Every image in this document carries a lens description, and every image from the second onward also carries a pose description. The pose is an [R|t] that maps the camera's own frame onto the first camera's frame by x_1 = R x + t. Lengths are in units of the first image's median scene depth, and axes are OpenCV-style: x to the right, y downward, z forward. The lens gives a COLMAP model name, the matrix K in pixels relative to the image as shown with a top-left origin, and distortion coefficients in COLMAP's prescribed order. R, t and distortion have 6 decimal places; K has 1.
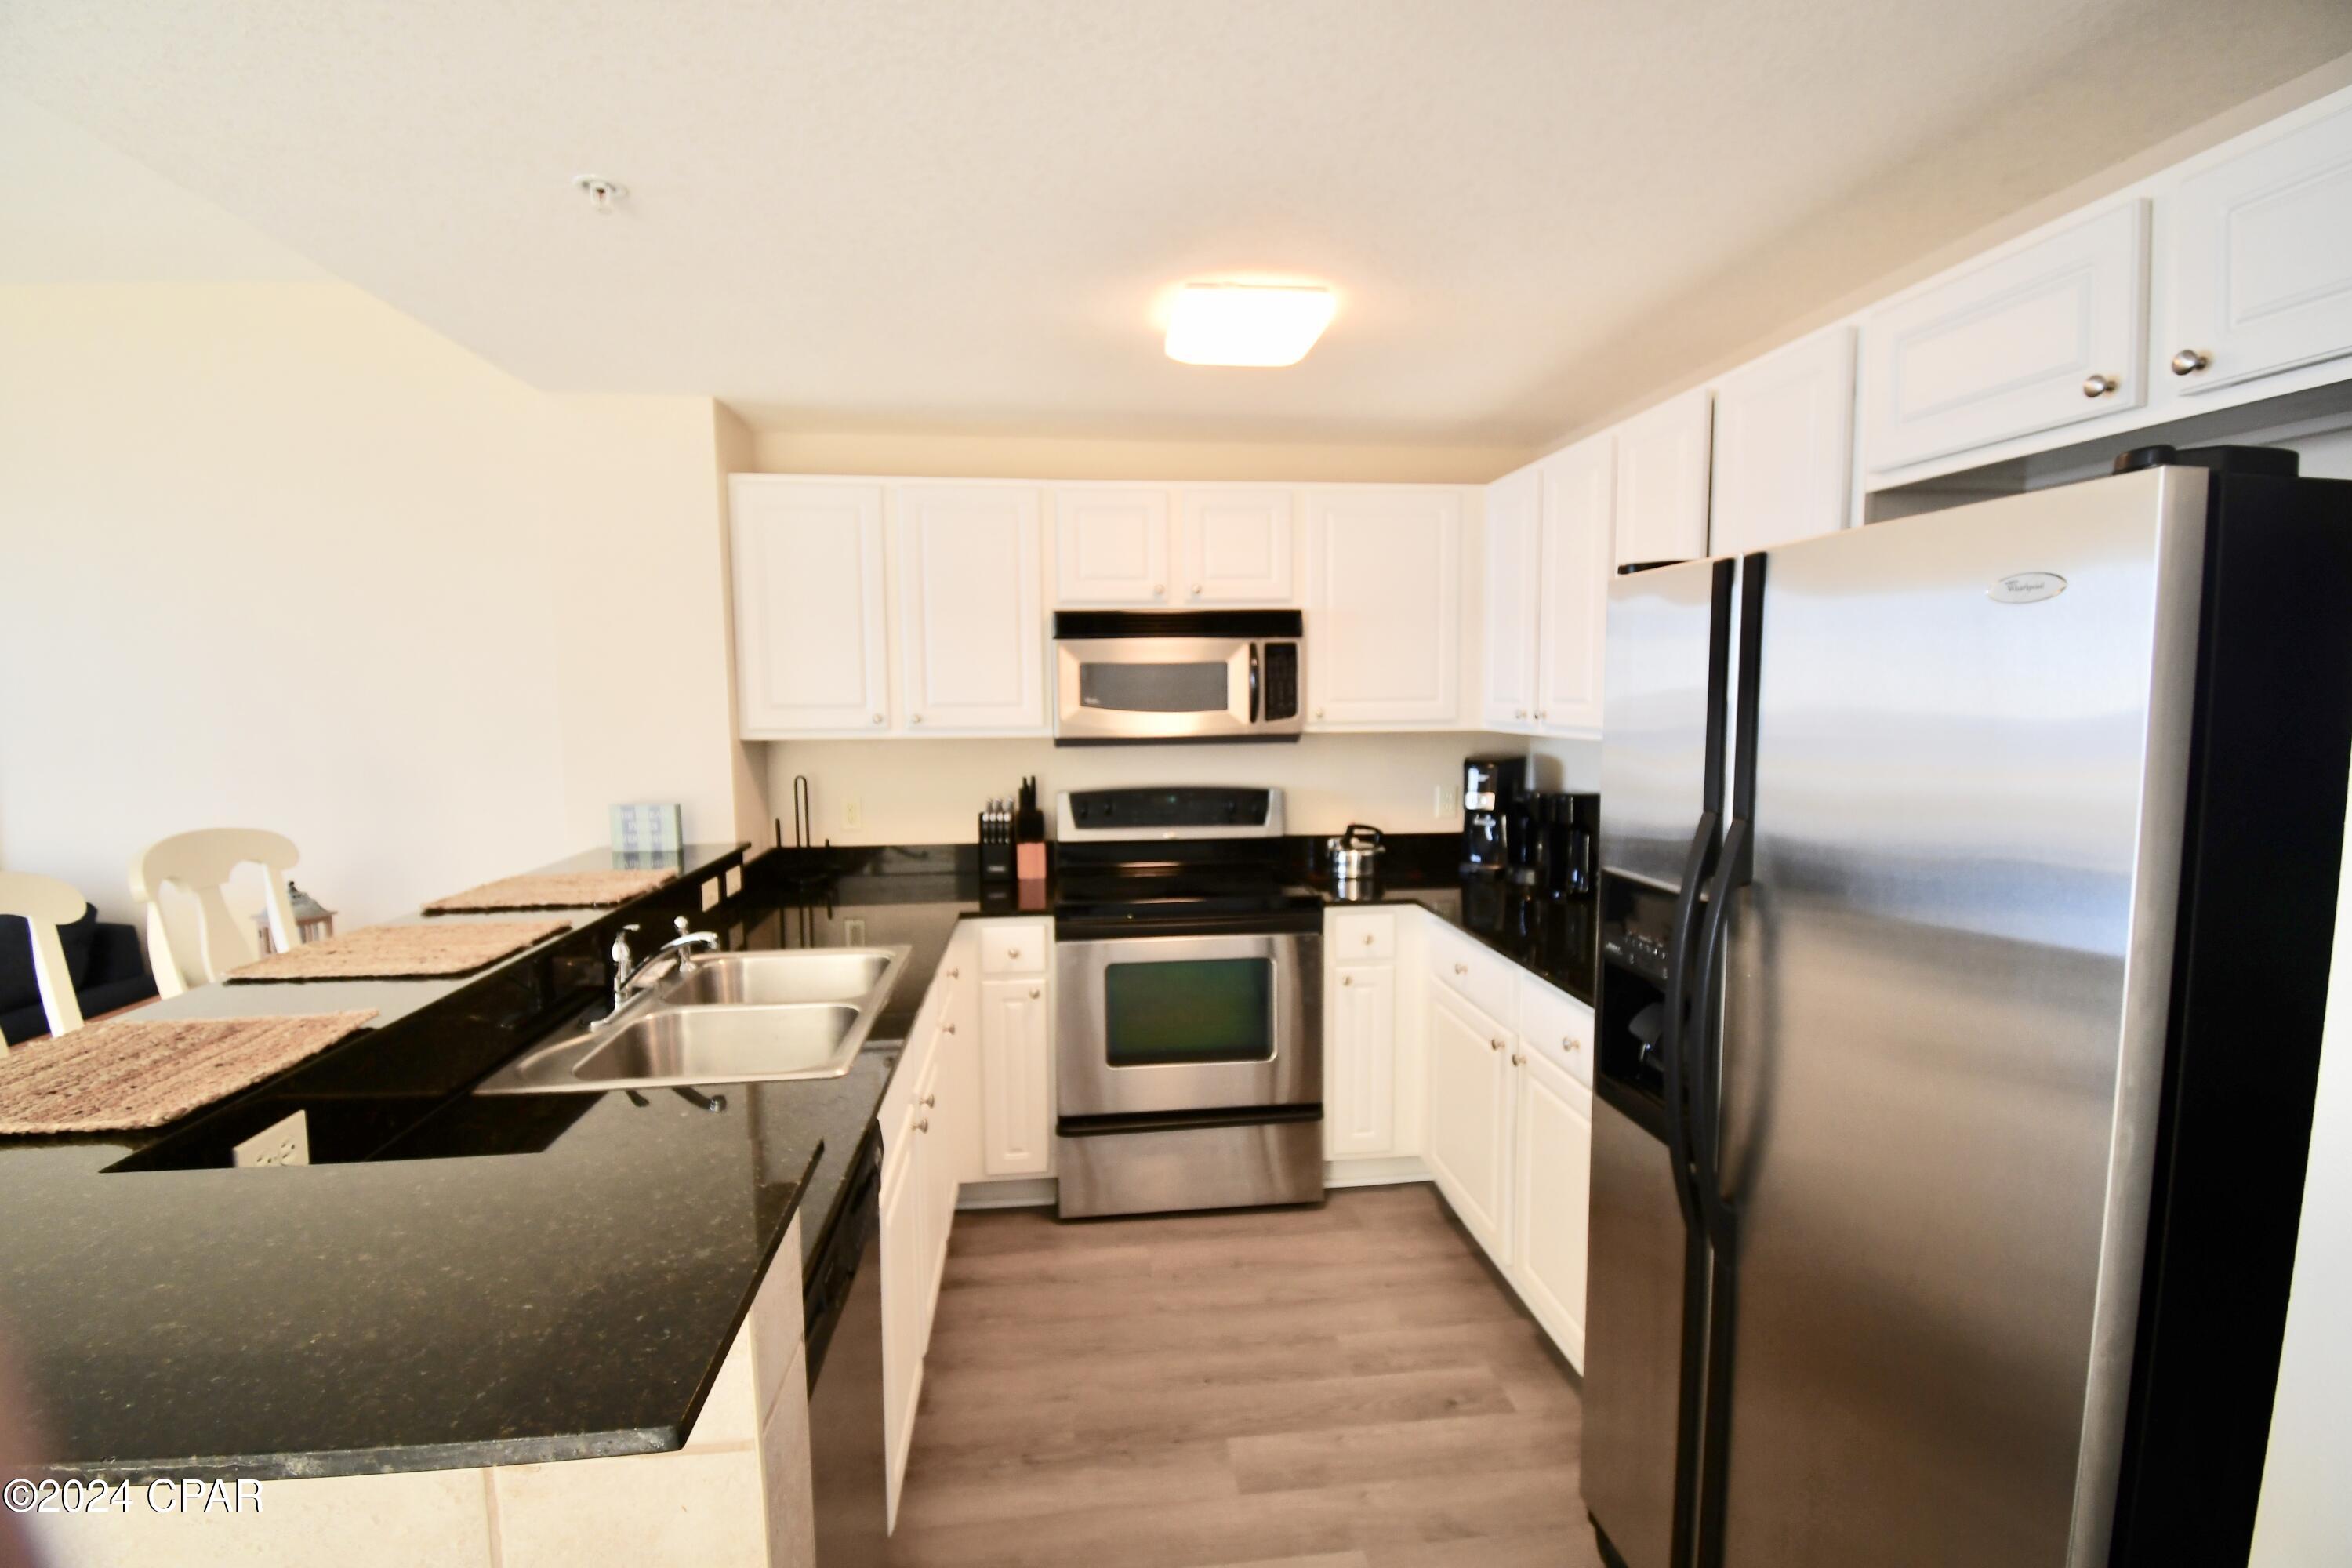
lens RADIAL K [[1044.9, 0, 1176.0], [0, 1044.9, 784.0], [0, 0, 1]] dist [0.000507, -0.000211]
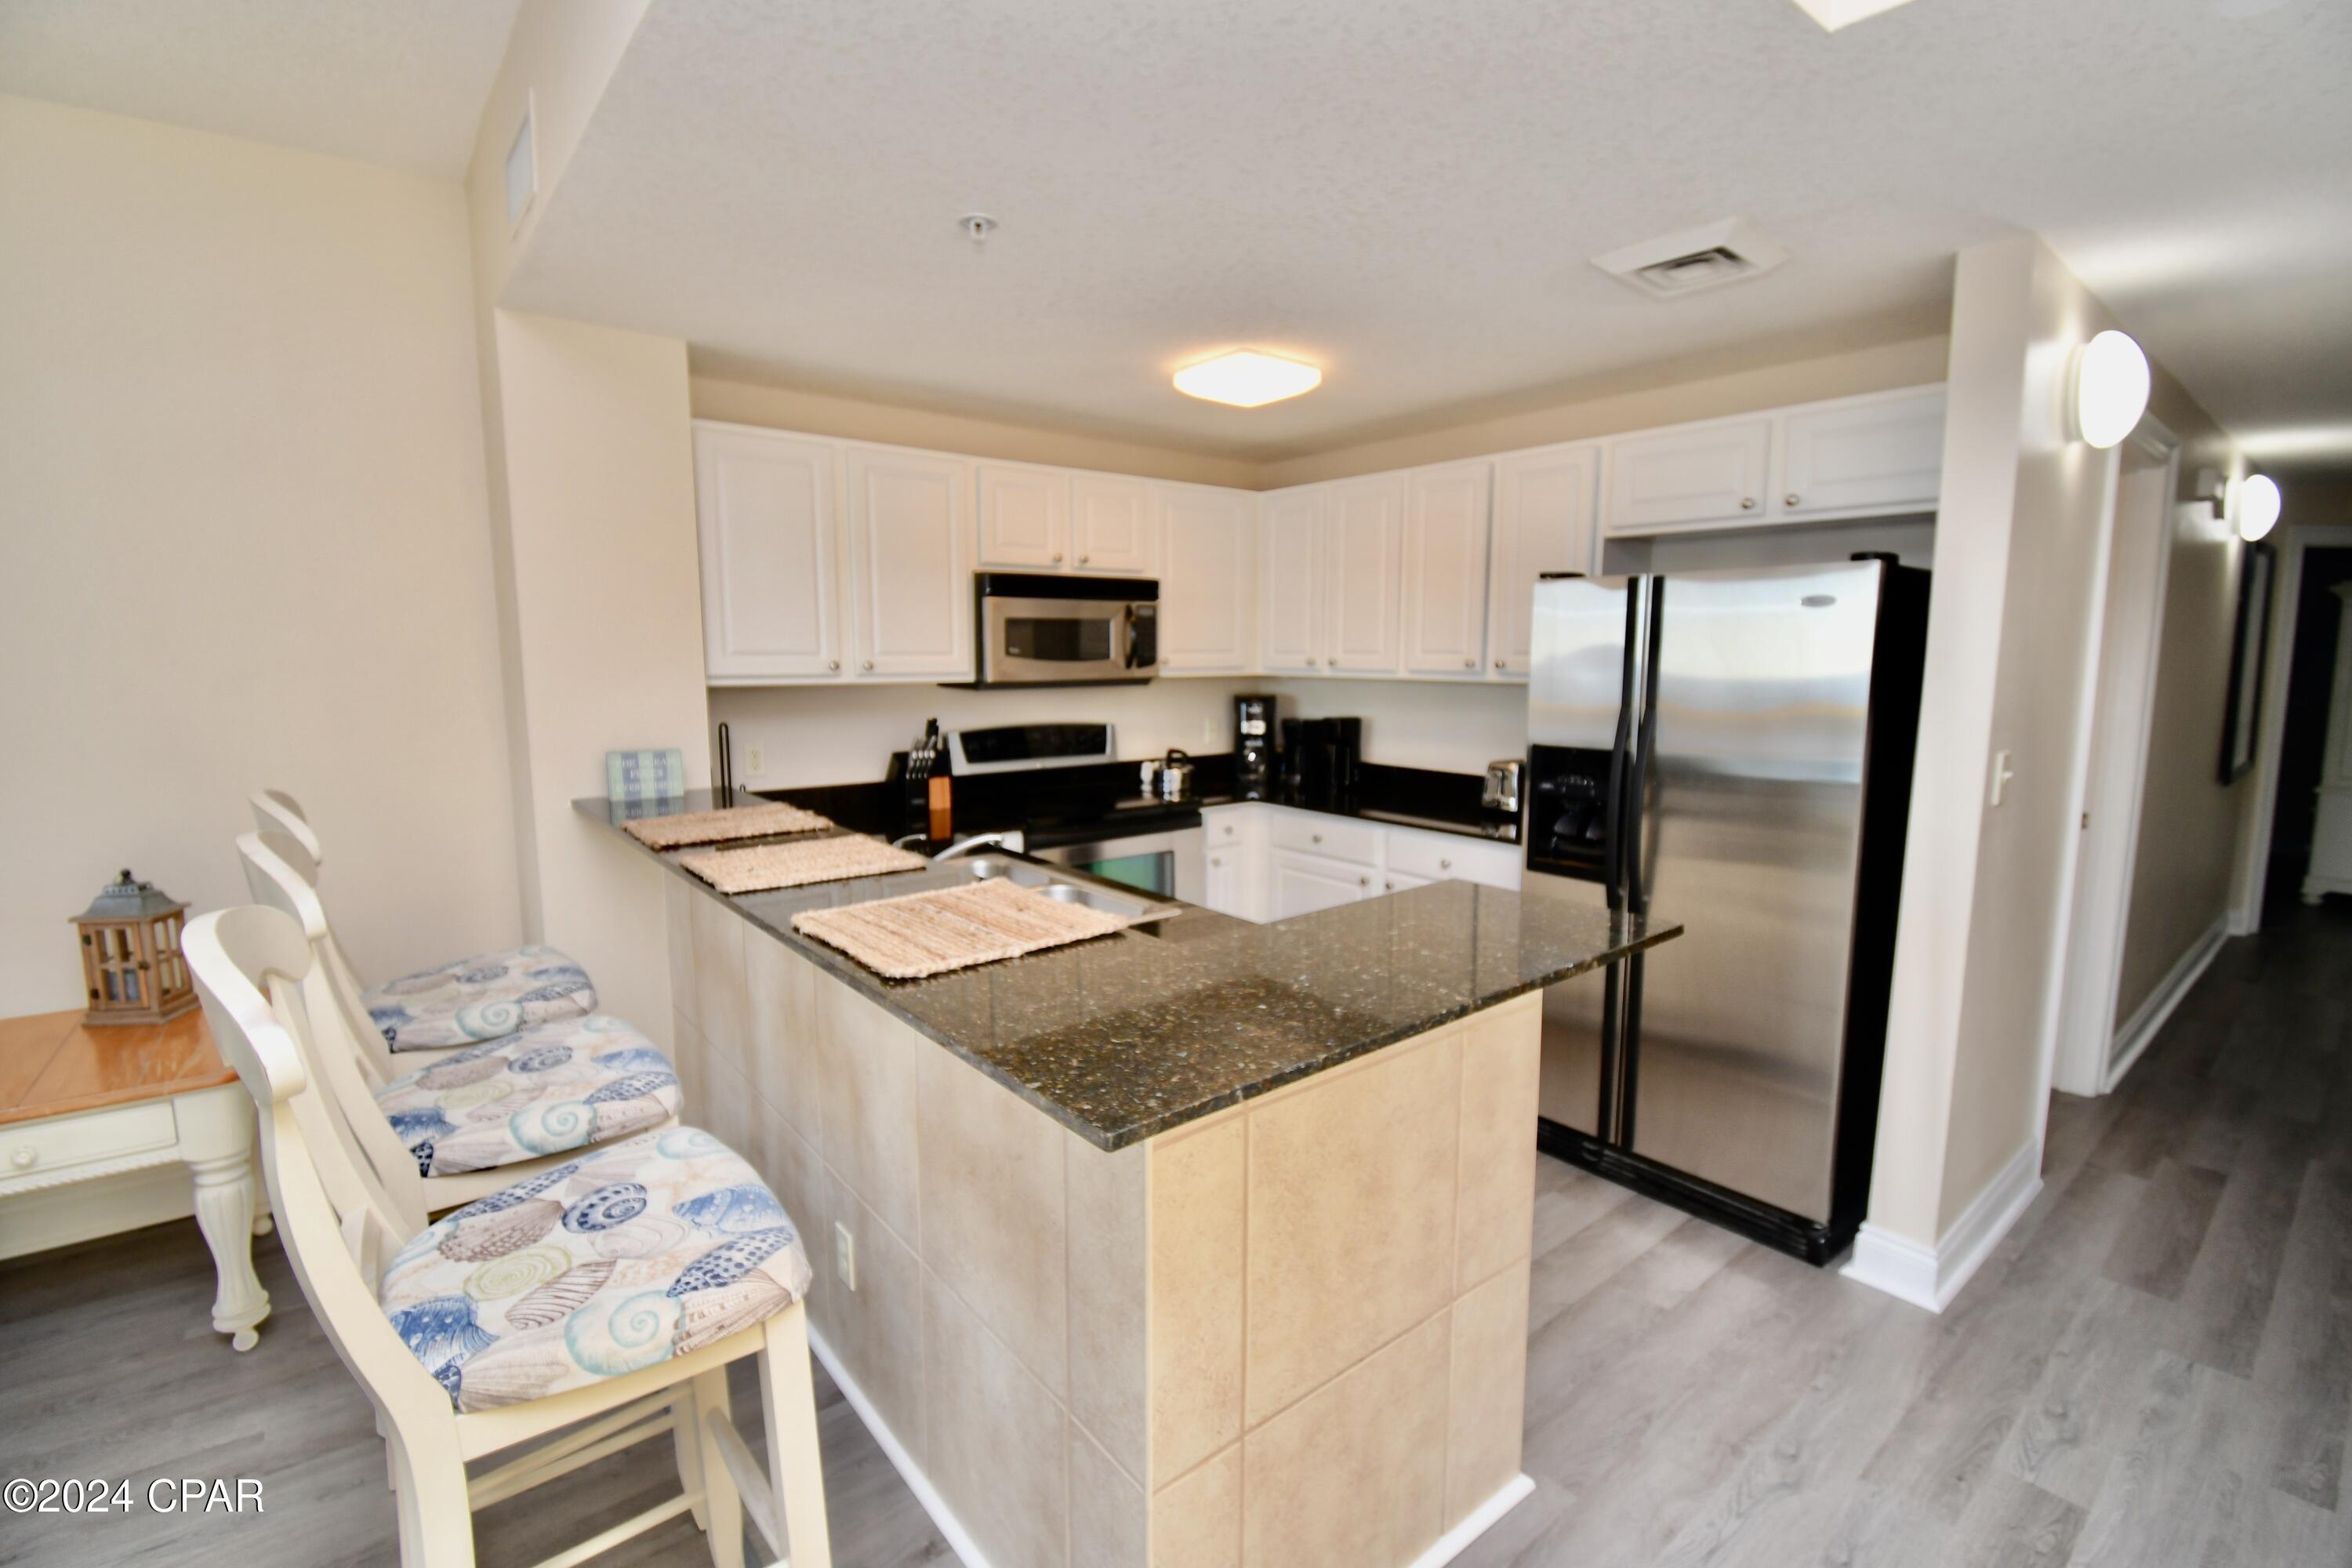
lens RADIAL K [[1044.9, 0, 1176.0], [0, 1044.9, 784.0], [0, 0, 1]] dist [0.000507, -0.000211]
pose [[0.842024, -0.060481, 0.536039, -0.558753], [0.039697, 0.997948, 0.050242, 0.018301], [-0.537978, -0.021026, 0.842697, -0.091034]]
